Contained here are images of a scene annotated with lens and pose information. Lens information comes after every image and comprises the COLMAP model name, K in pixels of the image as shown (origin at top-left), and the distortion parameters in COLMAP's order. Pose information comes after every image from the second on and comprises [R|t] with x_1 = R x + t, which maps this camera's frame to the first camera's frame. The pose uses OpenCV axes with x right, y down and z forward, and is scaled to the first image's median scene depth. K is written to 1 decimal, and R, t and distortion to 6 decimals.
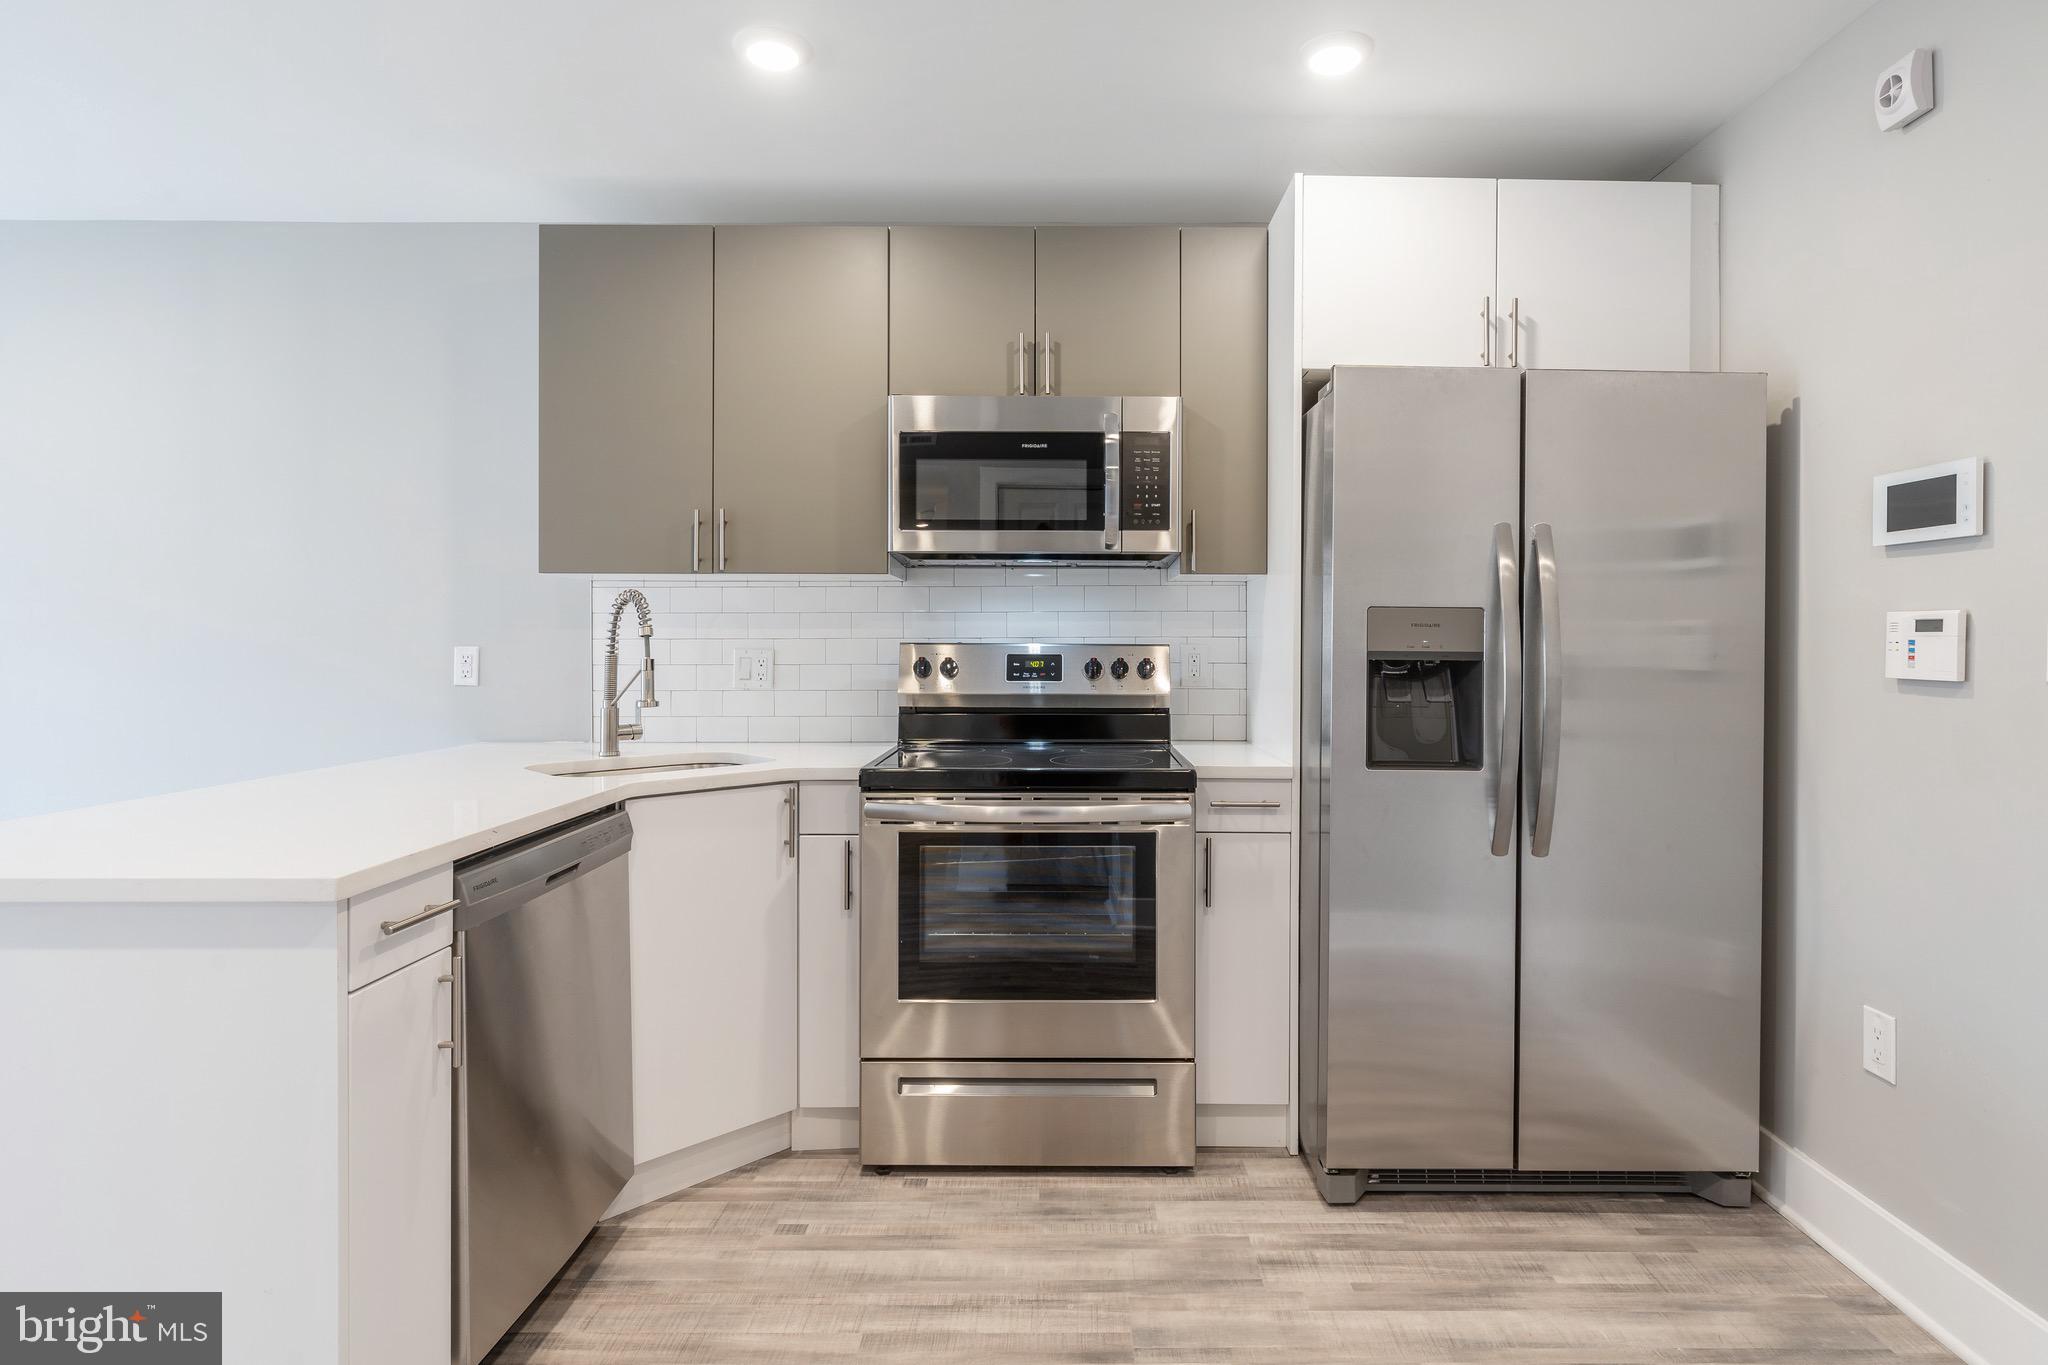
lens RADIAL K [[1065.8, 0, 1071.7], [0, 1065.8, 645.4], [0, 0, 1]] dist [-0.002655, -0.000433]
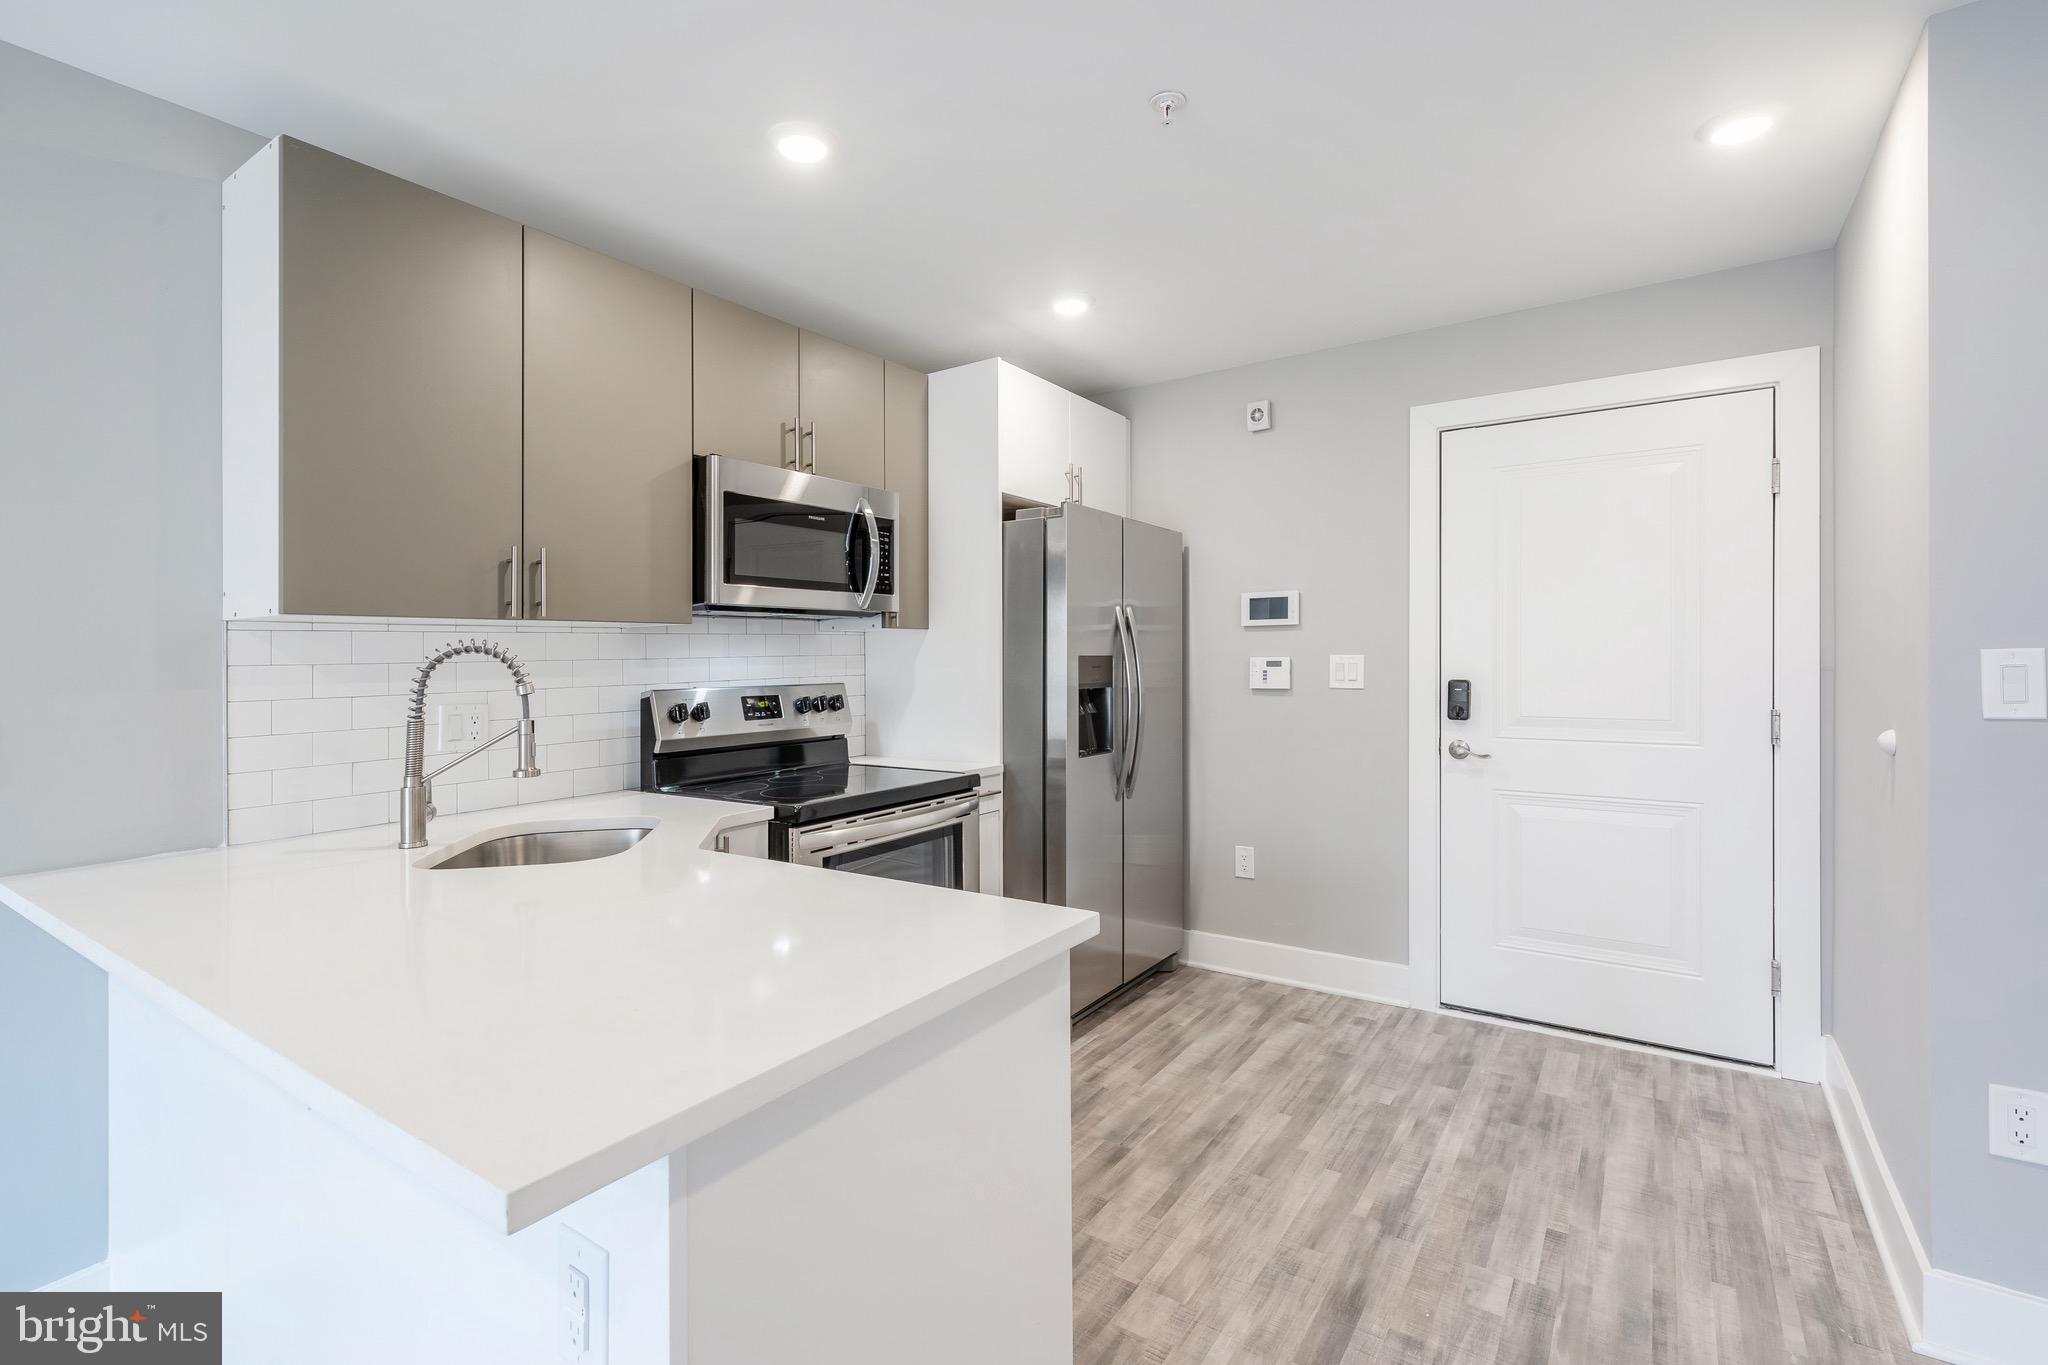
lens RADIAL K [[926.9, 0, 1019.4], [0, 926.9, 665.2], [0, 0, 1]] dist [0.004135, 0.000236]
pose [[0.571580, -0.018323, 0.820342, -0.784604], [0.019244, 0.999775, 0.008922, -0.031530], [-0.820320, 0.010687, 0.571804, 0.245743]]
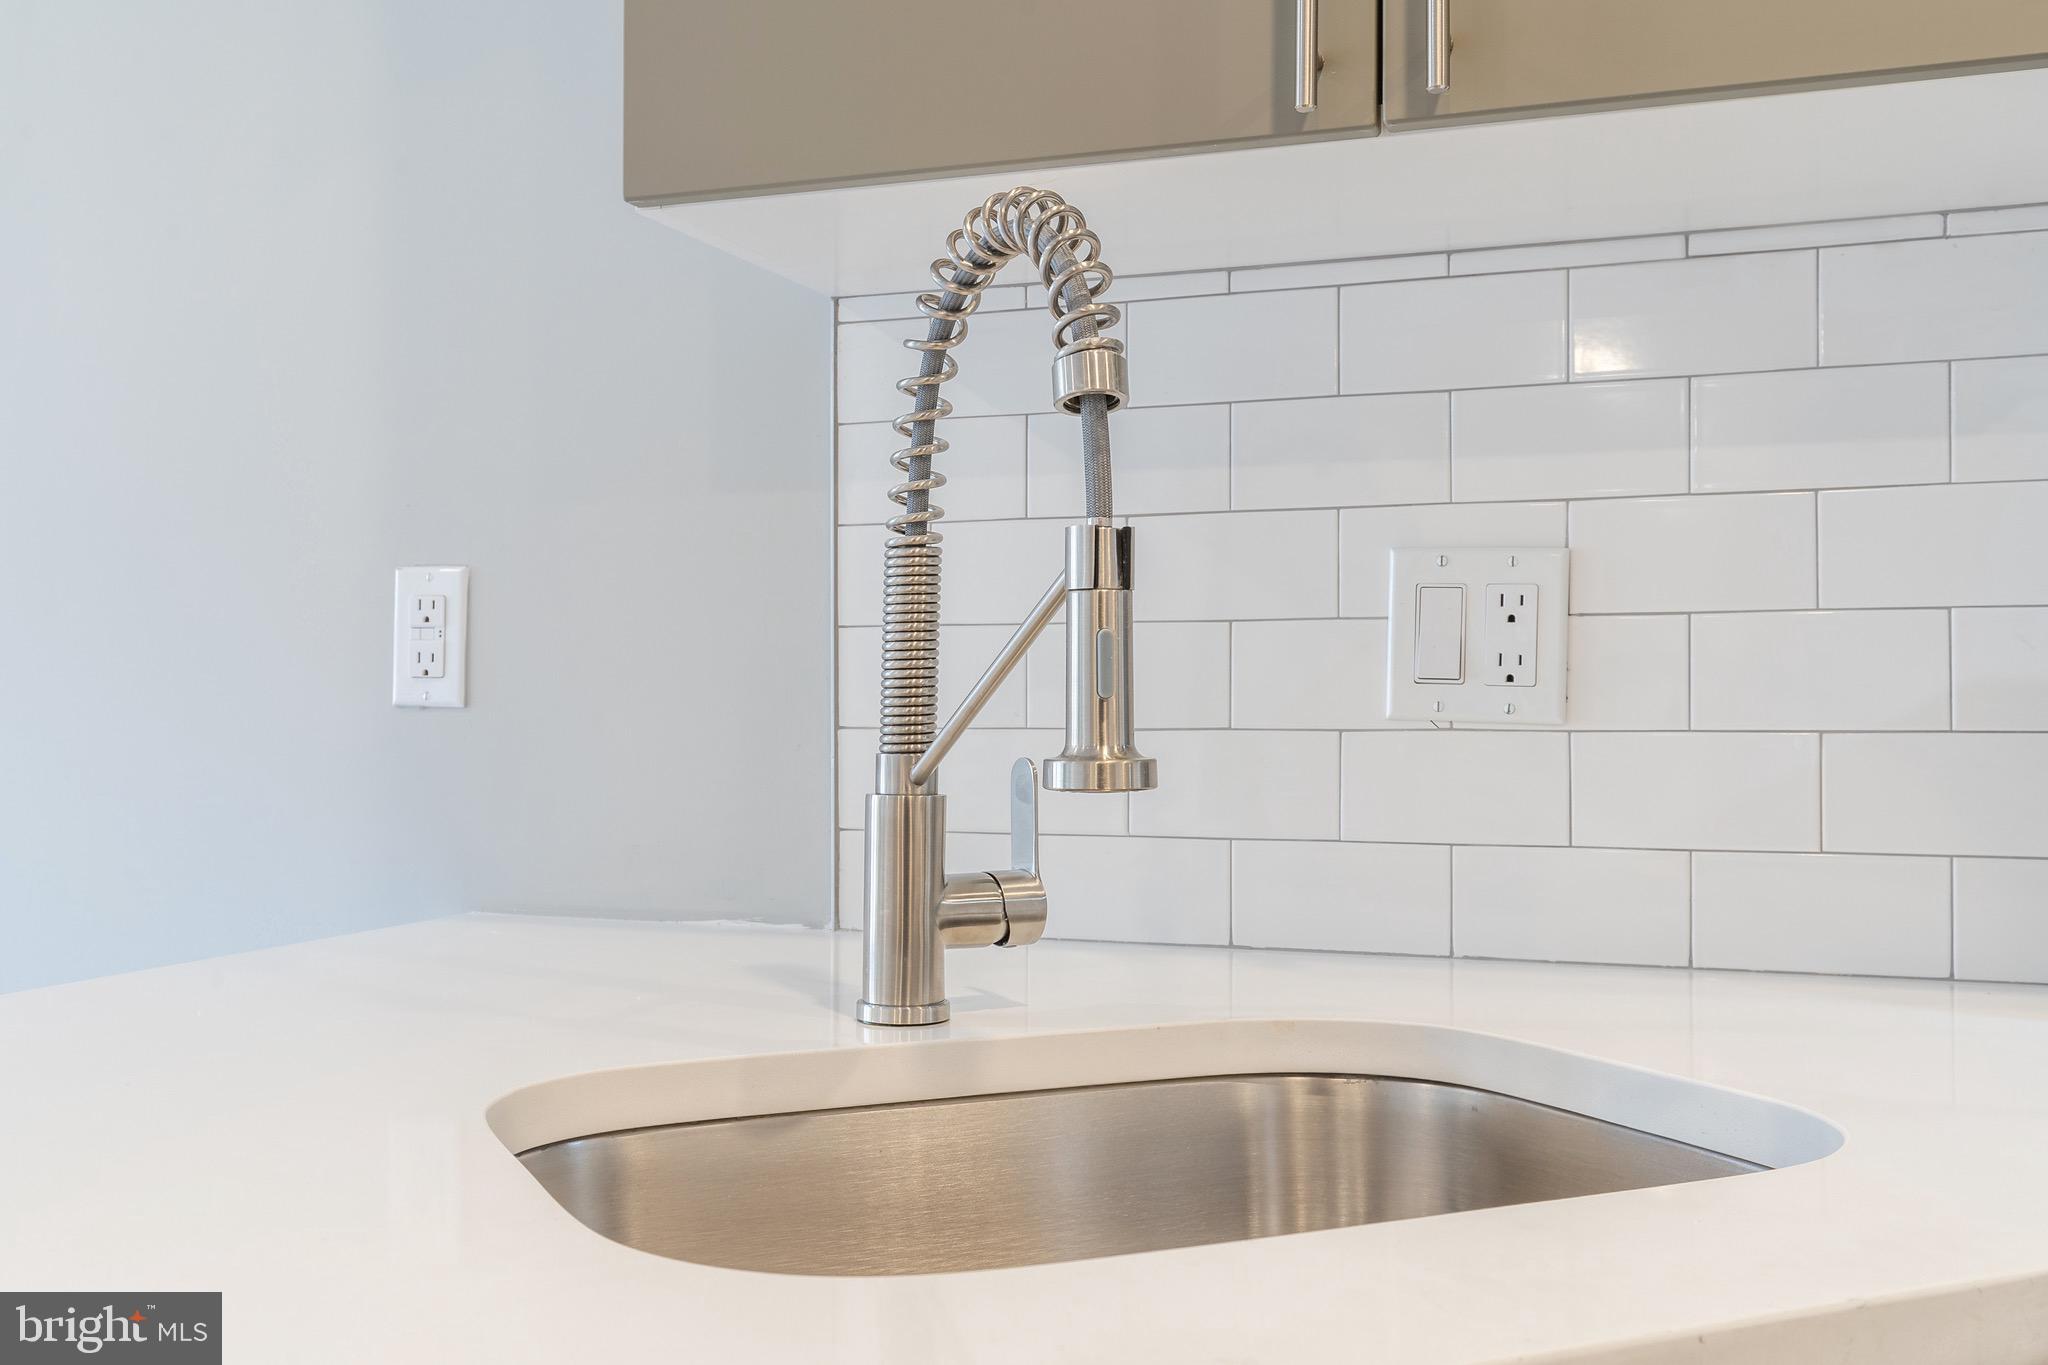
lens RADIAL K [[1951.3, 0, 1024.9], [0, 1951.3, 601.9], [0, 0, 1]] dist [0.060189, 0.000327]
pose [[0.942979, -0.015697, -0.332482, -0.299288], [0.000696, 0.998978, -0.045187, 0.040645], [0.332851, 0.042379, 0.942027, 0.681153]]
